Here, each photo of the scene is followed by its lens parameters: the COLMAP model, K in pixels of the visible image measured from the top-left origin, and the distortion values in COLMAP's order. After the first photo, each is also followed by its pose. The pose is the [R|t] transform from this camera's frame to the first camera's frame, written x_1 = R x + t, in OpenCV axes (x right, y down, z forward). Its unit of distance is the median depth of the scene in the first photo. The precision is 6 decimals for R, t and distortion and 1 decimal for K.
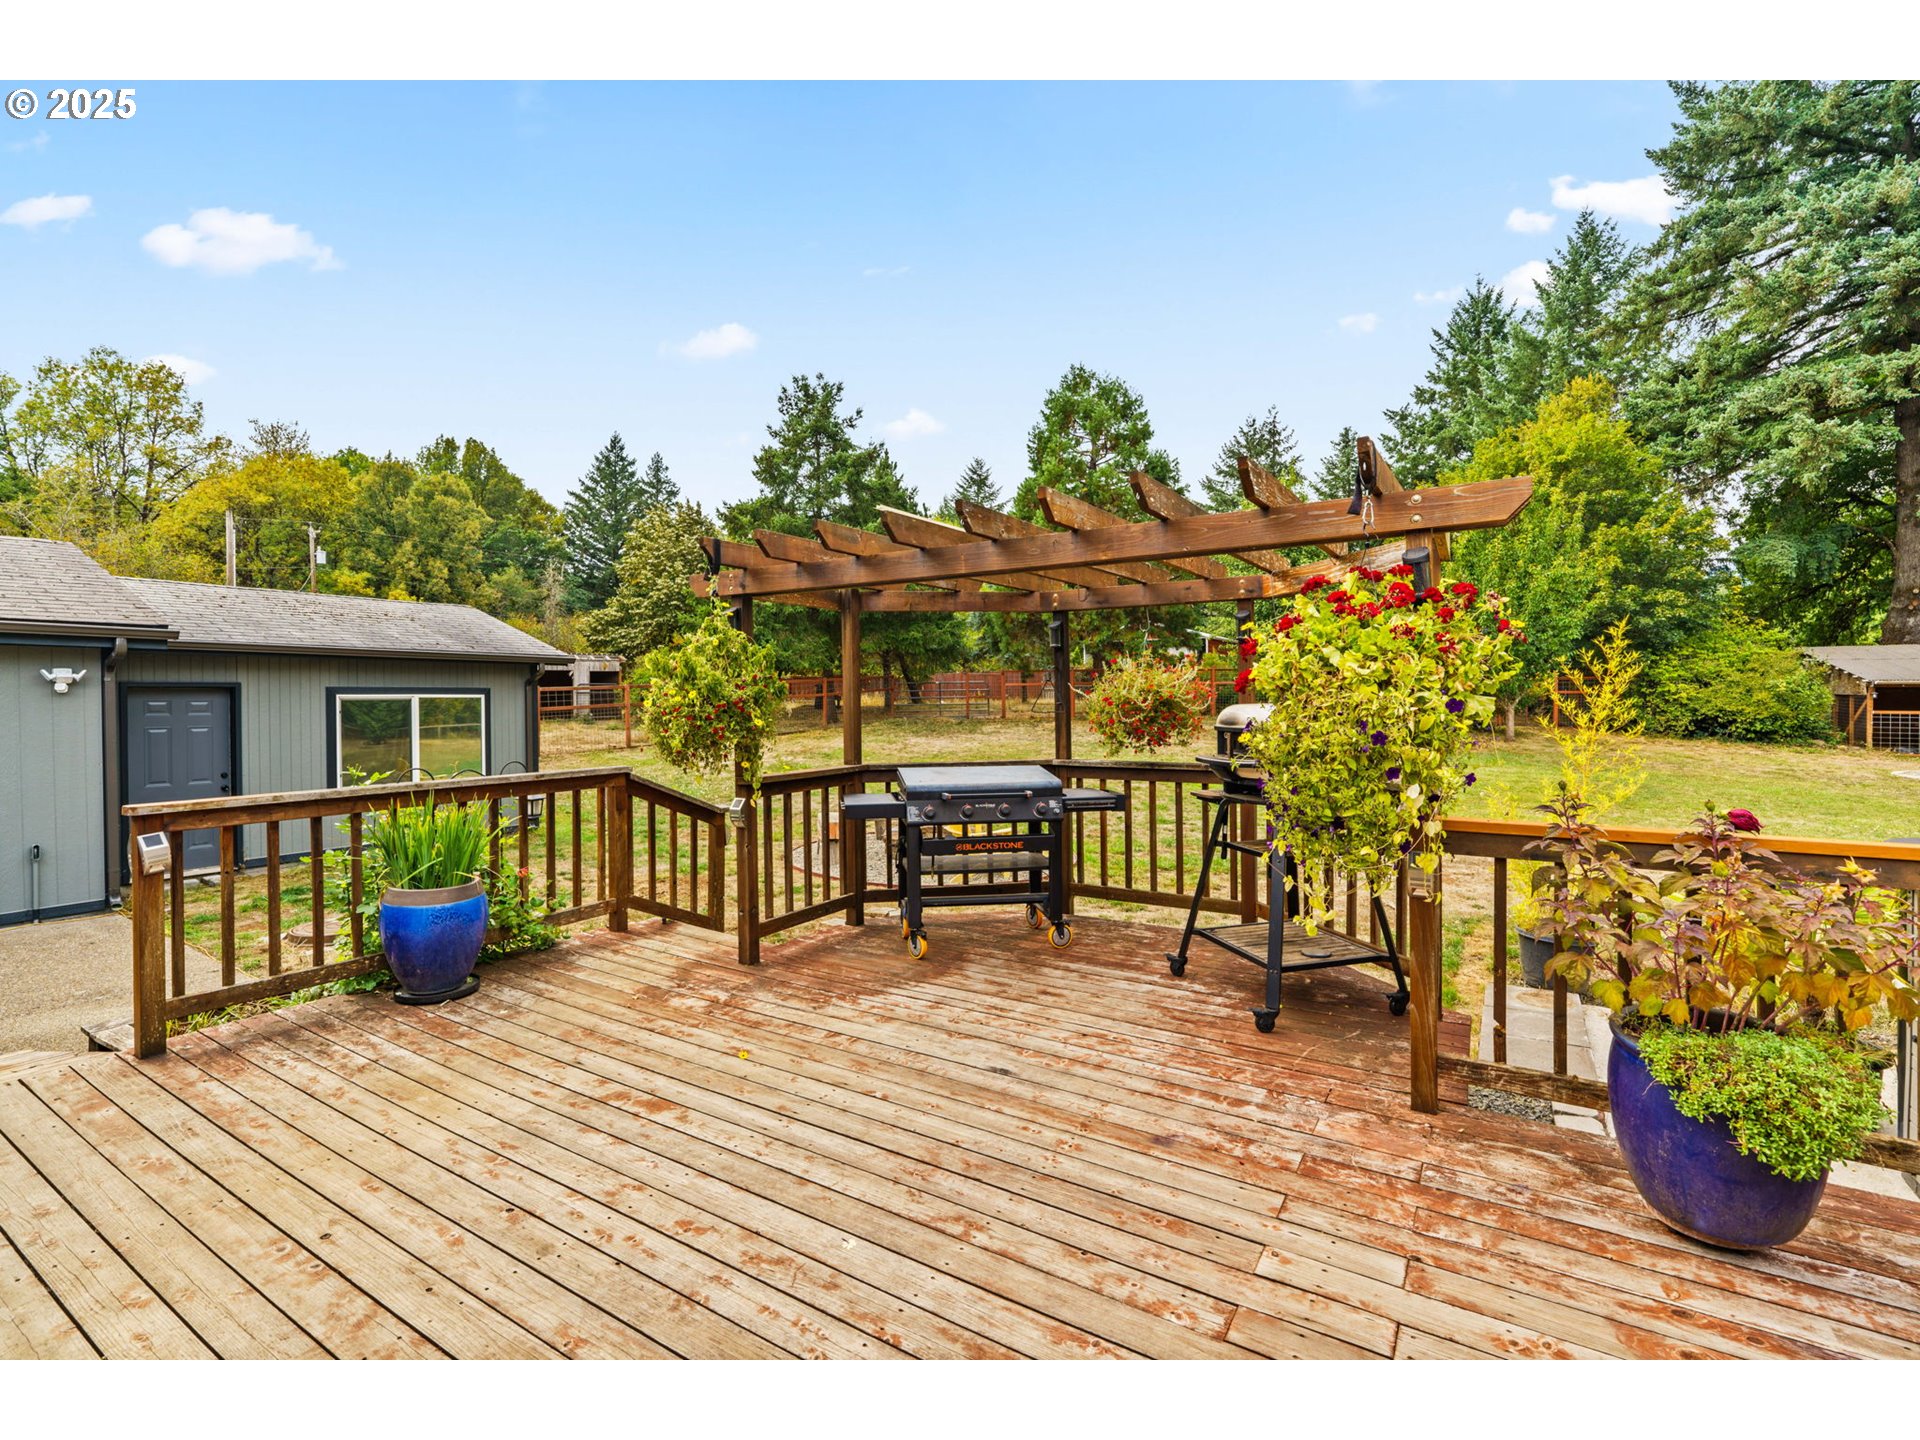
lens RADIAL K [[861.0, 0, 960.0], [0, 861.0, 720.0], [0, 0, 1]] dist [-0.020135, 0.006519]
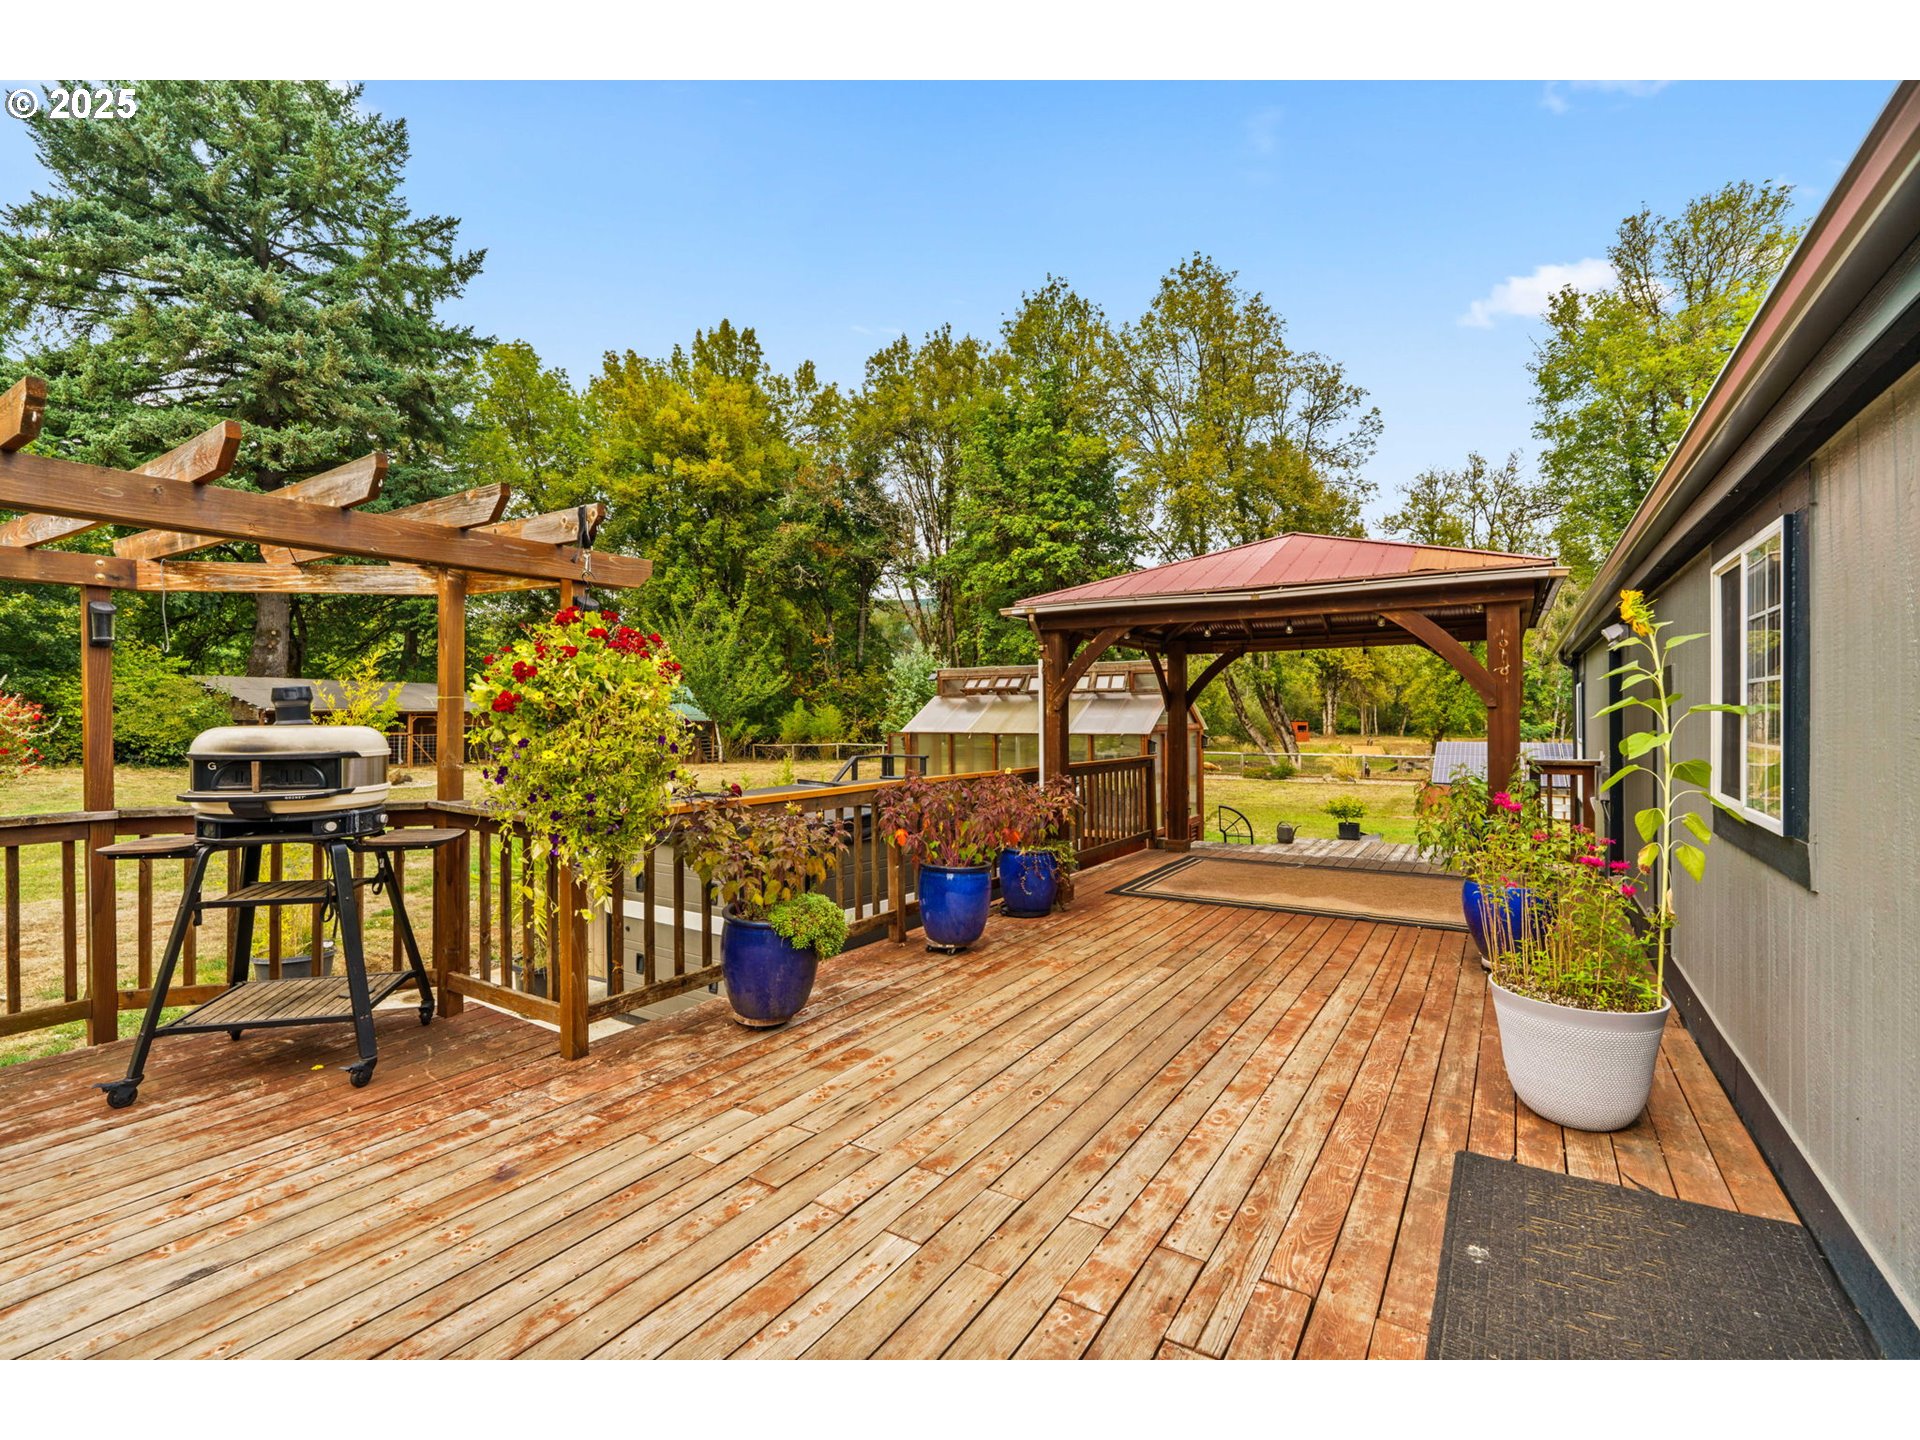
lens RADIAL K [[861.0, 0, 960.0], [0, 861.0, 720.0], [0, 0, 1]] dist [-0.020135, 0.006519]
pose [[0.008464, 0.002934, 0.999960, -0.610704], [0.027488, 0.999617, -0.003165, -0.003491], [-0.999586, 0.027514, 0.008380, 0.392911]]
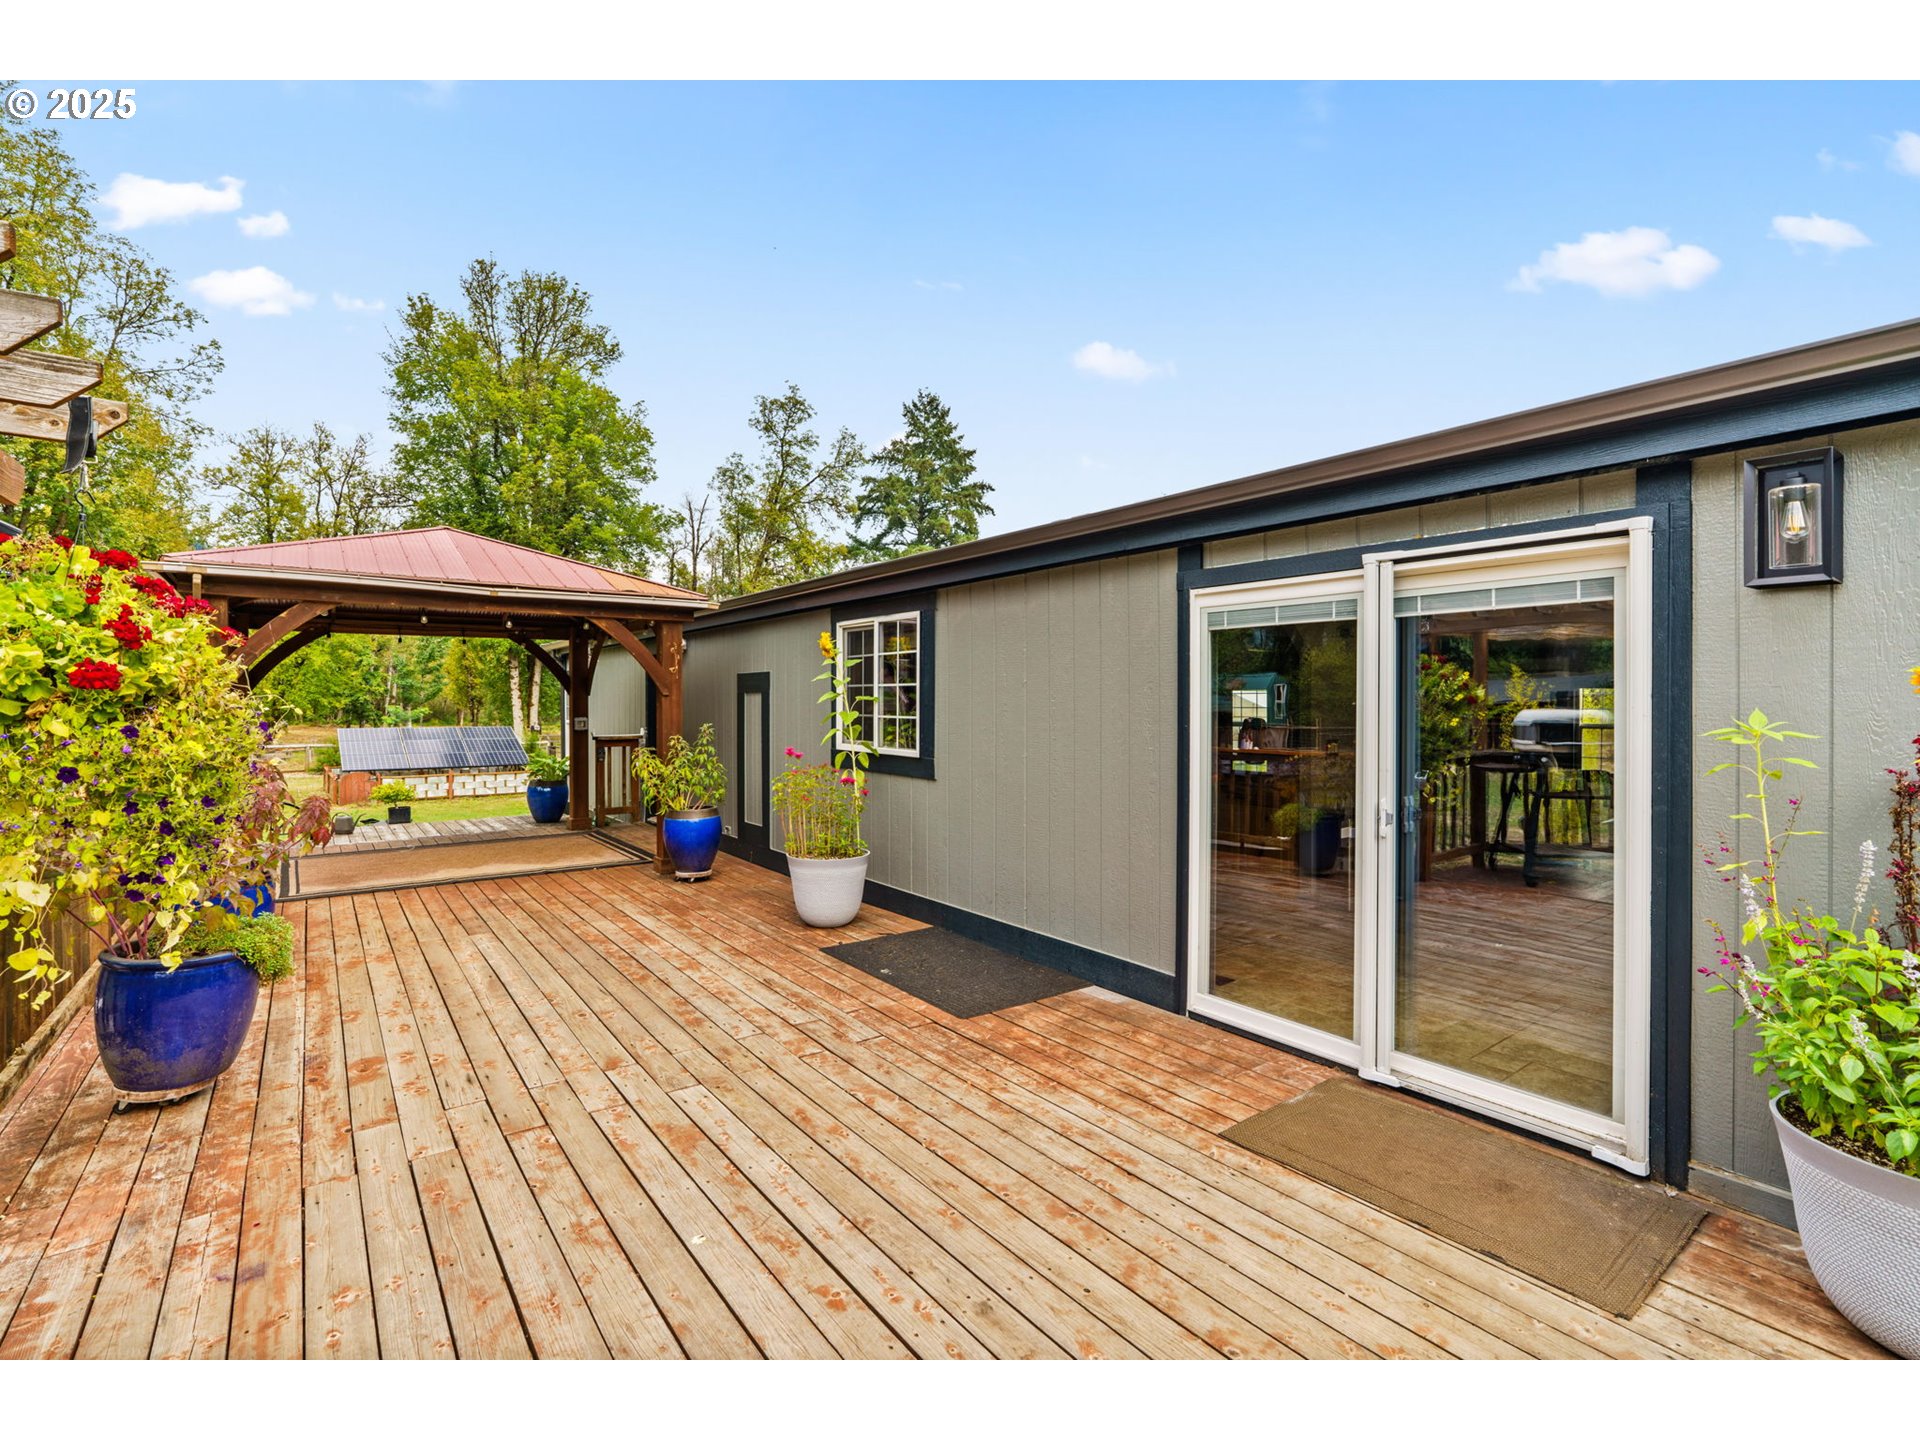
lens RADIAL K [[888.3, 0, 932.9], [0, 888.3, 688.8], [0, 0, 1]] dist [-0.000996, 0.000284]
pose [[-0.923664, 0.010921, 0.383047, -0.538493], [0.013814, 0.999893, 0.004803, -0.022610], [-0.382954, 0.009728, -0.923716, 1.263372]]
